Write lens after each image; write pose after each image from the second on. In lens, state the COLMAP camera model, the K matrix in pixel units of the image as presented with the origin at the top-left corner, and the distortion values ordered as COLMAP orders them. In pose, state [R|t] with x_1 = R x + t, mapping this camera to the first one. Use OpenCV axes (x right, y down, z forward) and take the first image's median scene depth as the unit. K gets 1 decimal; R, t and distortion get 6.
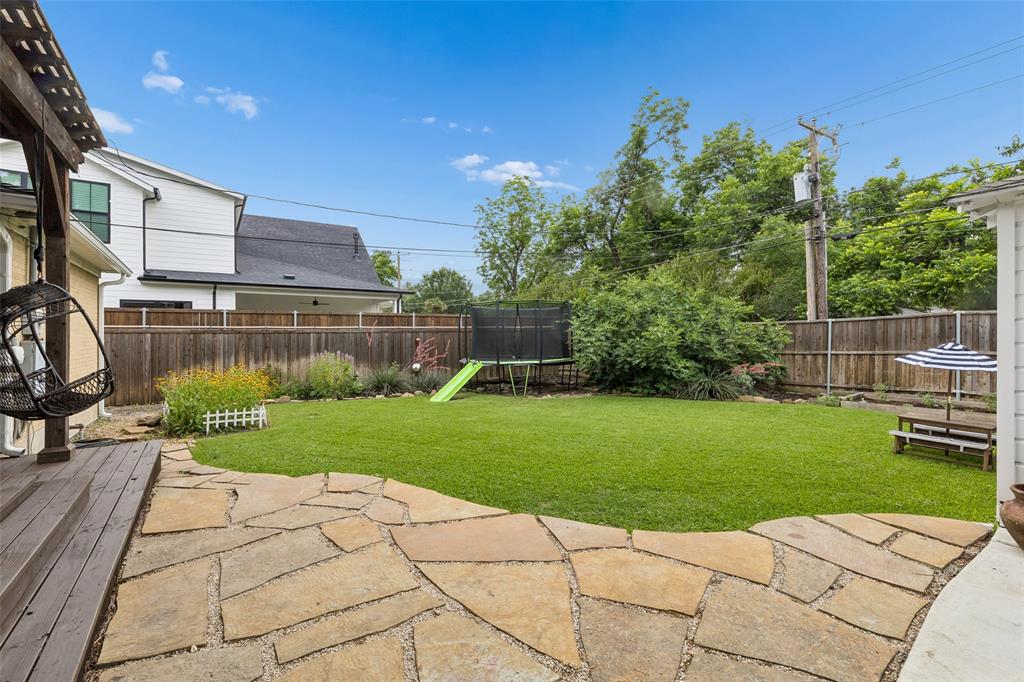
lens RADIAL K [[461.6, 0, 509.8], [0, 461.6, 337.3], [0, 0, 1]] dist [0.000842, -0.001339]
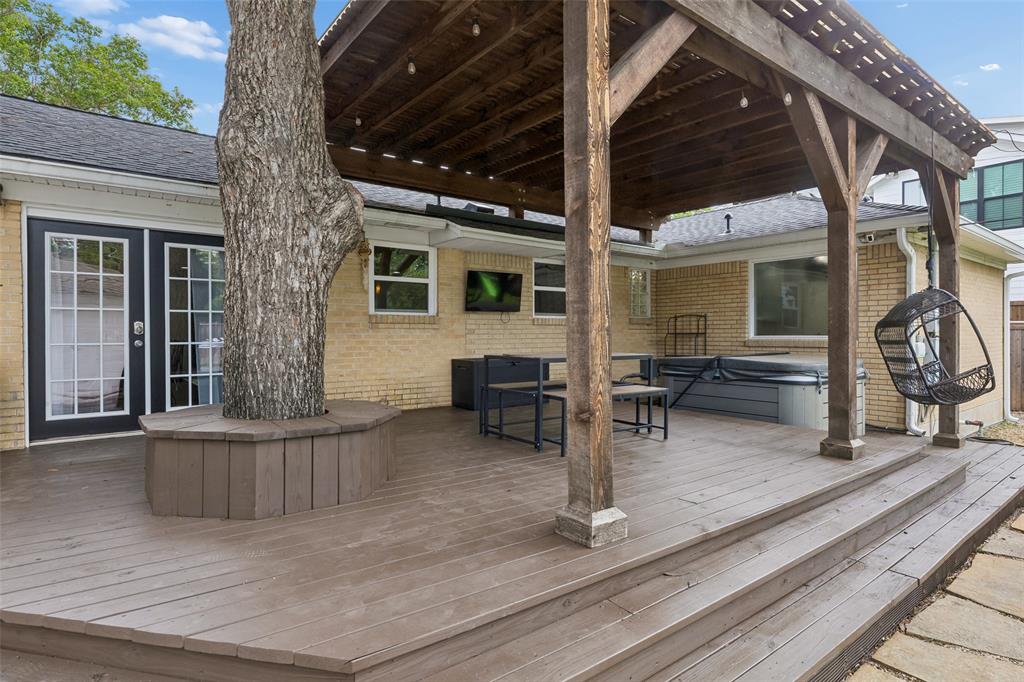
lens RADIAL K [[534.1, 0, 514.9], [0, 534.1, 333.6], [0, 0, 1]] dist [-0.004527, -0.000395]
pose [[0.077046, -0.000096, -0.997028, 0.089718], [0.000561, 1.000000, -0.000053, -0.001392], [0.997027, -0.000555, 0.077046, -0.057701]]
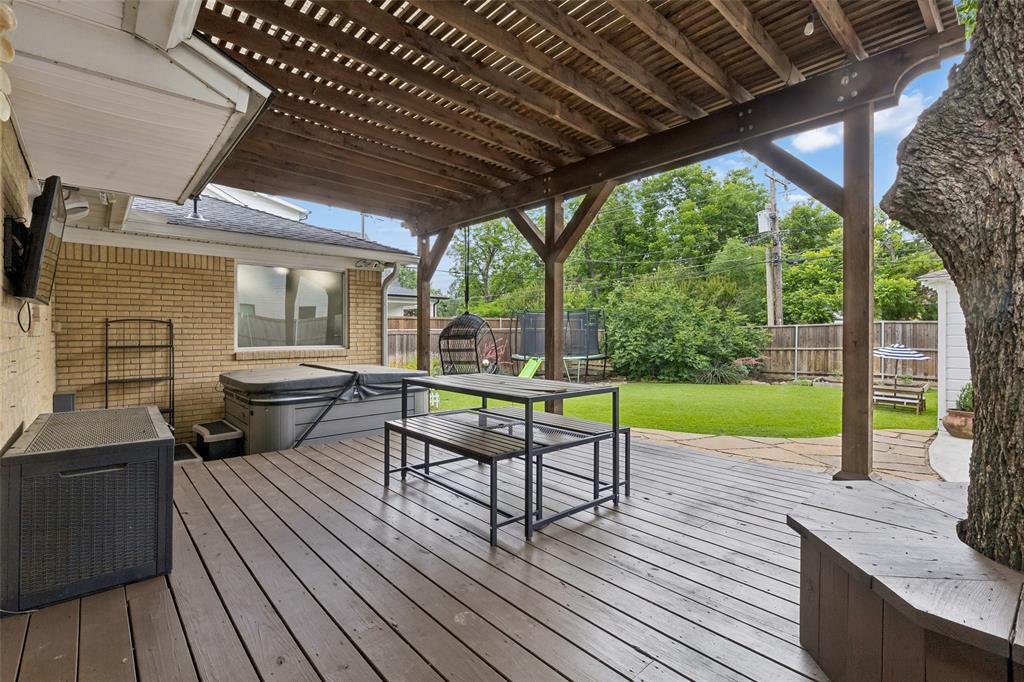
lens RADIAL K [[461.6, 0, 510.6], [0, 461.6, 333.9], [0, 0, 1]] dist [0.000842, -0.001339]
pose [[0.988833, -0.001467, 0.149020, -0.407871], [0.001461, 0.999999, 0.000151, -0.014759], [-0.149020, 0.000069, 0.988834, -0.274681]]
